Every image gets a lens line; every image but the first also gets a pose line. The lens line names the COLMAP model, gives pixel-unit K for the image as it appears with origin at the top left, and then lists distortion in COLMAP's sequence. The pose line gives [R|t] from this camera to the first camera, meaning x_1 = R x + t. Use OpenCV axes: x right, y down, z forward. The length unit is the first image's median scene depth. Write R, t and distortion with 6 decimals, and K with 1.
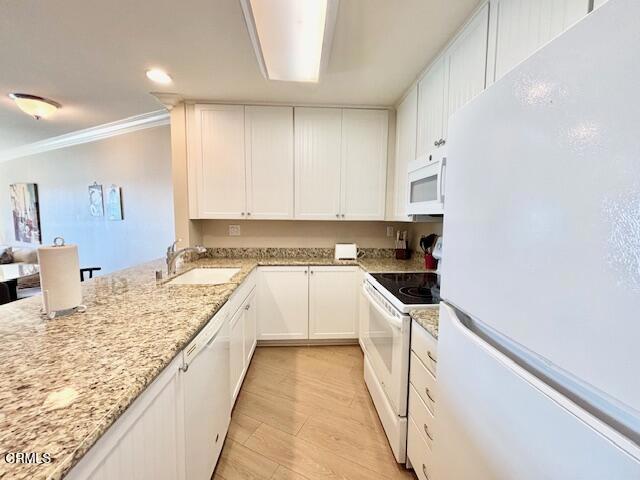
lens RADIAL K [[258.0, 0, 316.6], [0, 258.0, 236.6], [0, 0, 1]] dist [0.005672, -0.000049]
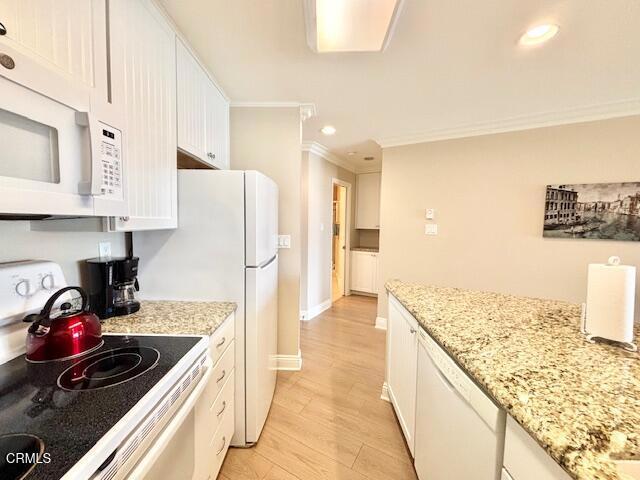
lens RADIAL K [[258.0, 0, 319.5], [0, 258.0, 238.3], [0, 0, 1]] dist [0.005672, -0.000049]
pose [[-0.997264, -0.026468, 0.069028, -0.057563], [-0.016713, 0.990256, 0.138250, -0.157243], [-0.072015, 0.136718, -0.987989, 1.886805]]
